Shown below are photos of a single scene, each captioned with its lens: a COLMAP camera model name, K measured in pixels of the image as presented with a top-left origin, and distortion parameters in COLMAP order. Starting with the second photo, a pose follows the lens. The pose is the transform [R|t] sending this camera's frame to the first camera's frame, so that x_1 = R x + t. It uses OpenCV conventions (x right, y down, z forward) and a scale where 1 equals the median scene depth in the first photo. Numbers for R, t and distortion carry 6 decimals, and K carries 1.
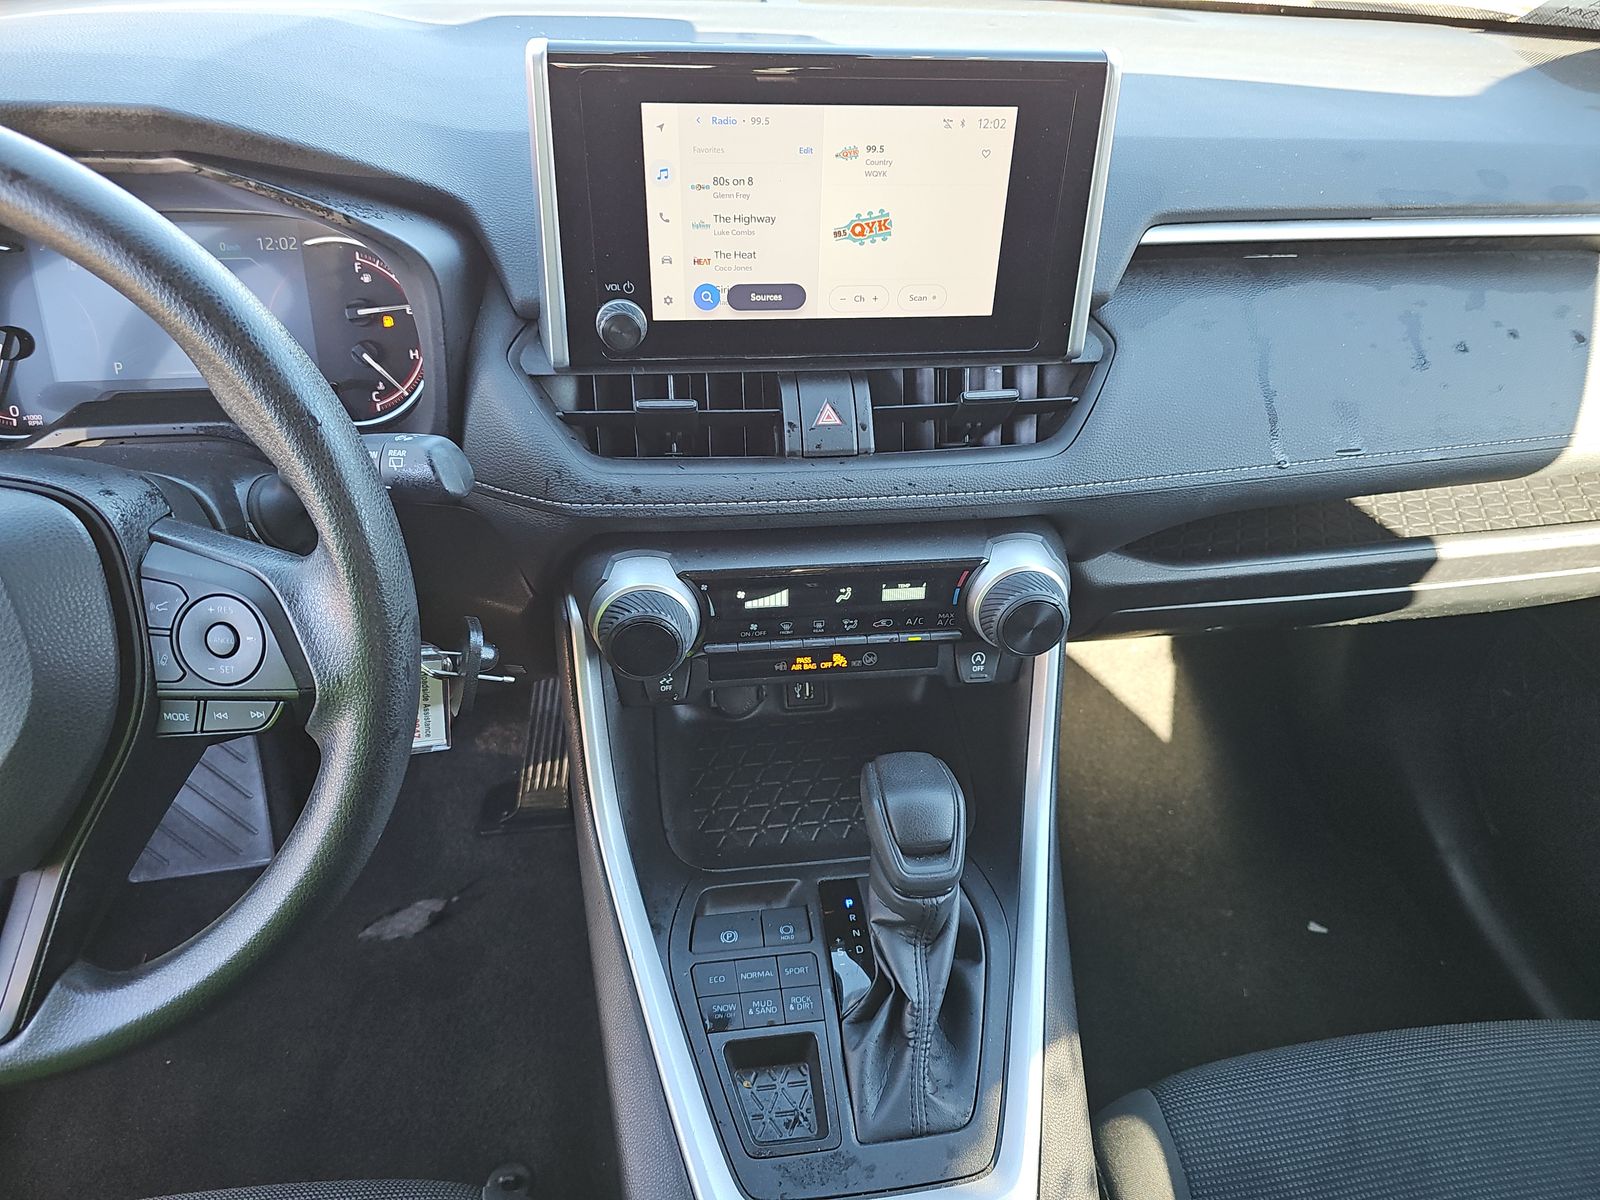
lens RADIAL K [[1089.4, 0, 800.1], [0, 1089.4, 611.2], [0, 0, 1]] dist [0.057136, -0.083535]
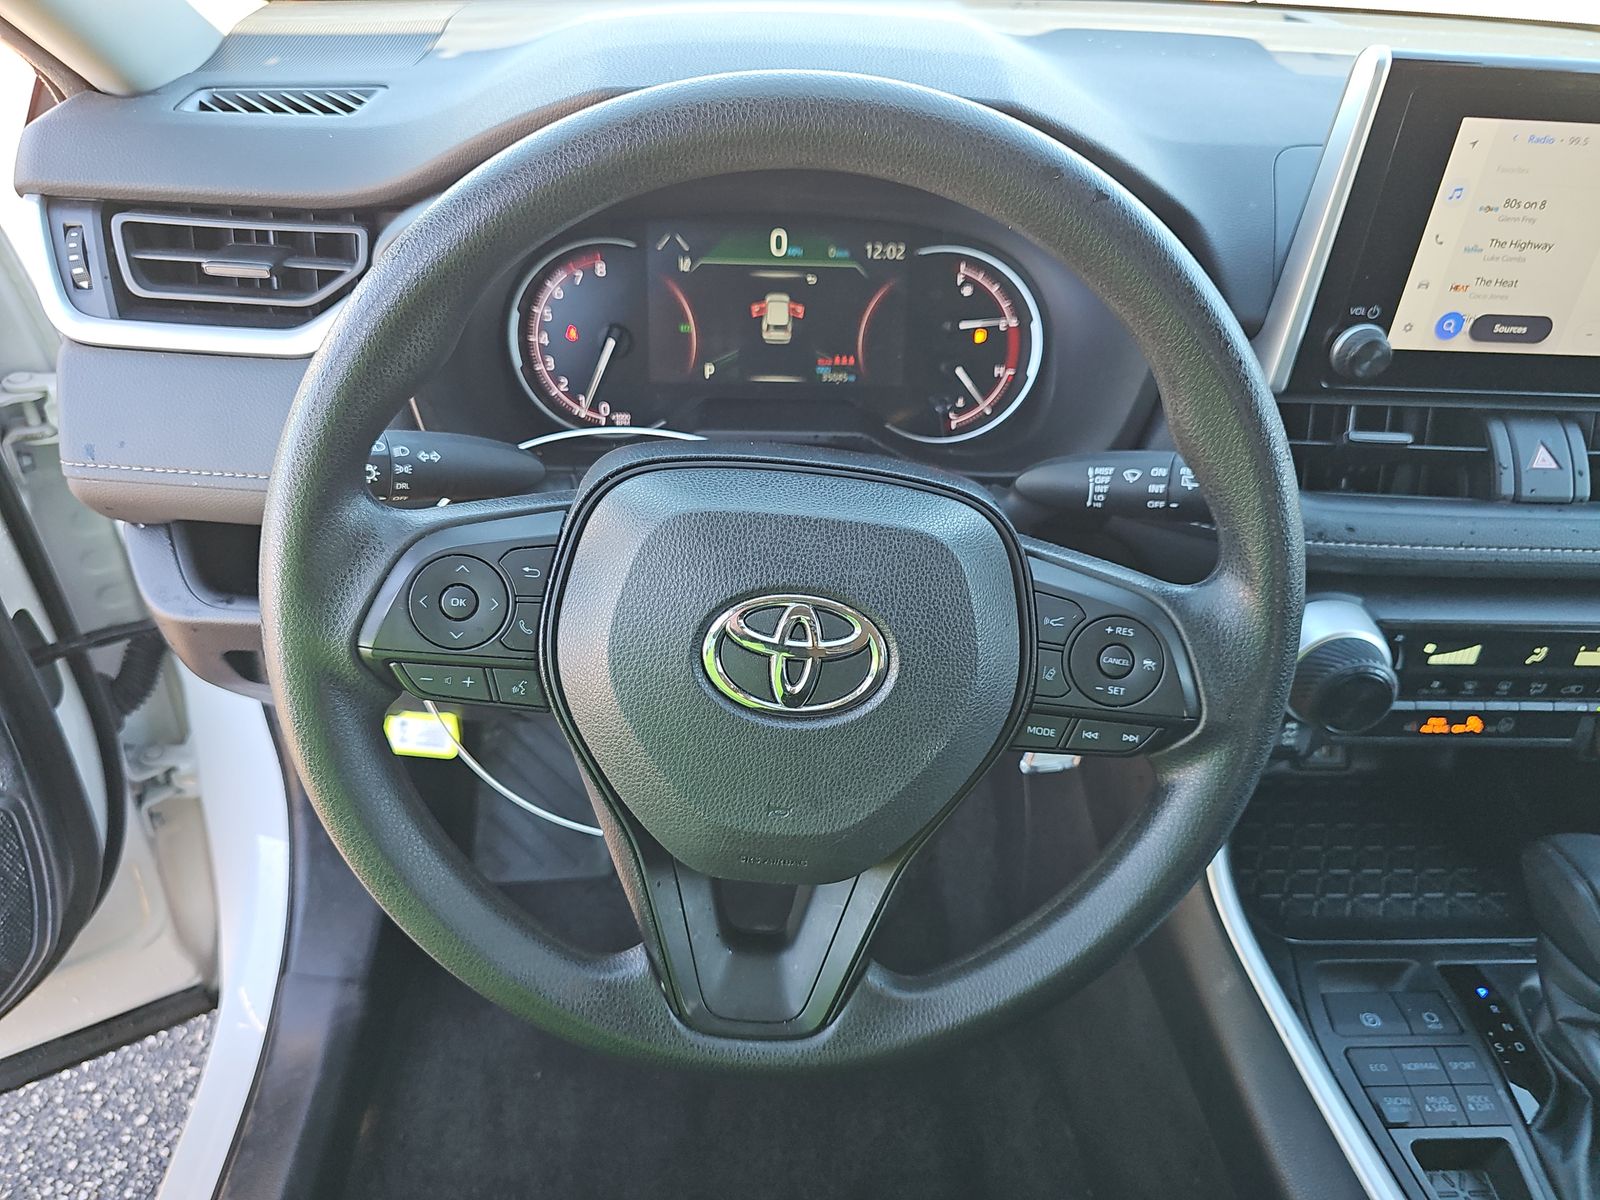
lens RADIAL K [[1119.1, 0, 794.2], [0, 1119.1, 608.4], [0, 0, 1]] dist [-0.001632, 0.000431]
pose [[0.995580, 0.063217, -0.069453, -0.523267], [-0.065302, 0.997468, -0.028169, 0.012875], [0.067496, 0.032580, 0.997187, 0.027337]]
